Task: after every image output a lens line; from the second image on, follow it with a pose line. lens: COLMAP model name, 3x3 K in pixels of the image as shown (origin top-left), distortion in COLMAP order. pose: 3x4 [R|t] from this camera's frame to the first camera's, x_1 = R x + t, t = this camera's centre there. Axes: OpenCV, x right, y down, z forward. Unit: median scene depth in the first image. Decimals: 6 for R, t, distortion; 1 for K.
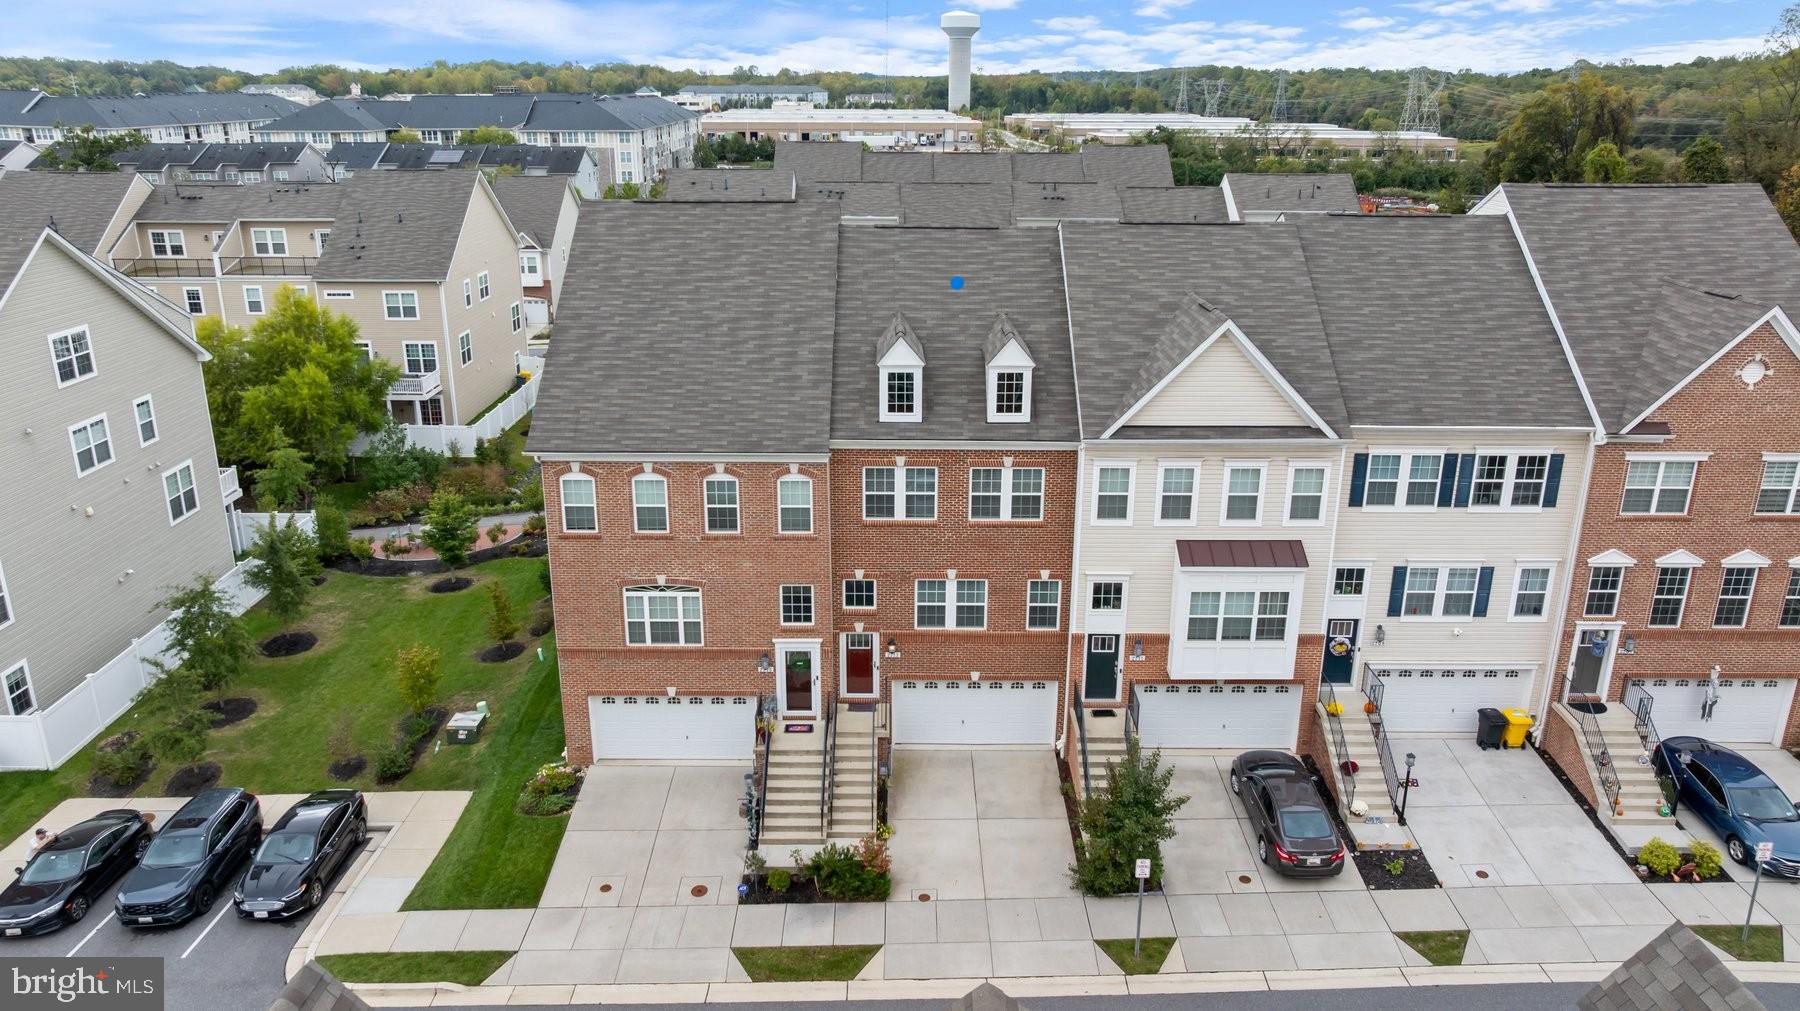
lens RADIAL K [[1273.7, 0, 908.4], [0, 1273.7, 502.5], [0, 0, 1]] dist [-0.018520, -0.002467]
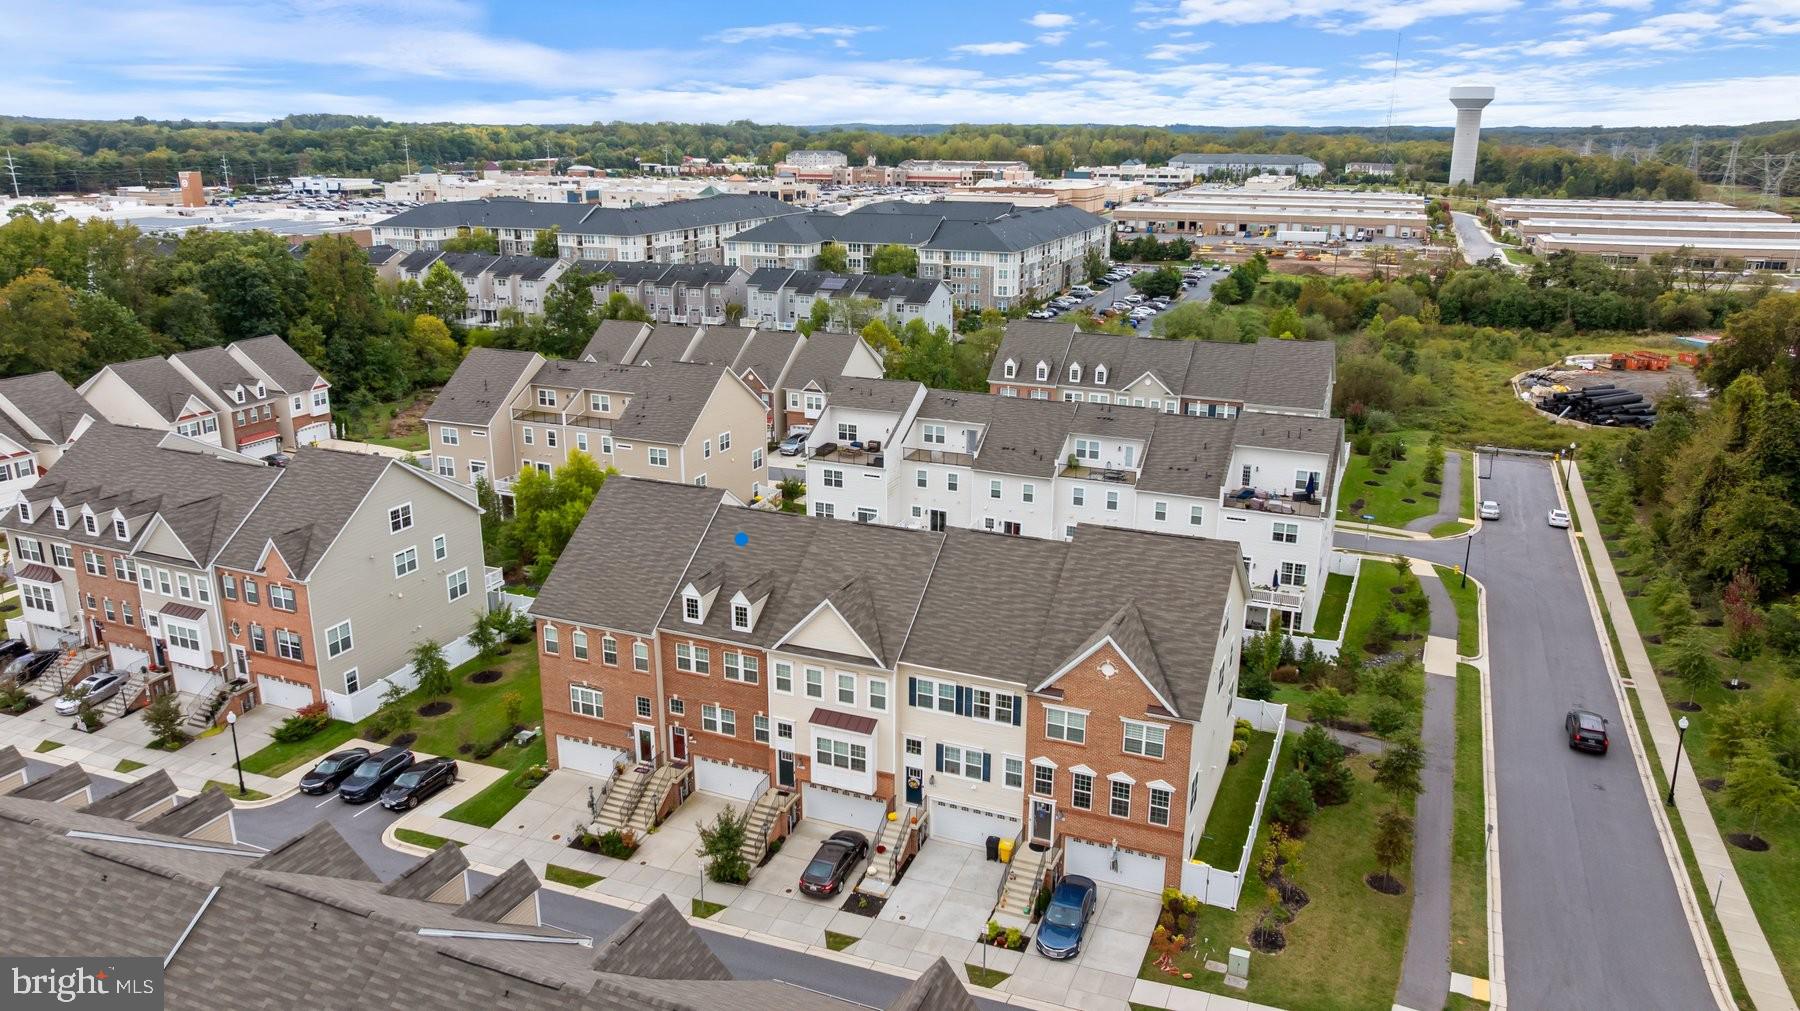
lens RADIAL K [[1273.7, 0, 903.5], [0, 1273.7, 502.2], [0, 0, 1]] dist [-0.018520, -0.002467]
pose [[0.921522, 0.110832, -0.372174, 0.967419], [-0.123667, 0.992266, -0.010714, -0.258761], [0.368108, 0.055899, 0.928101, -0.678277]]
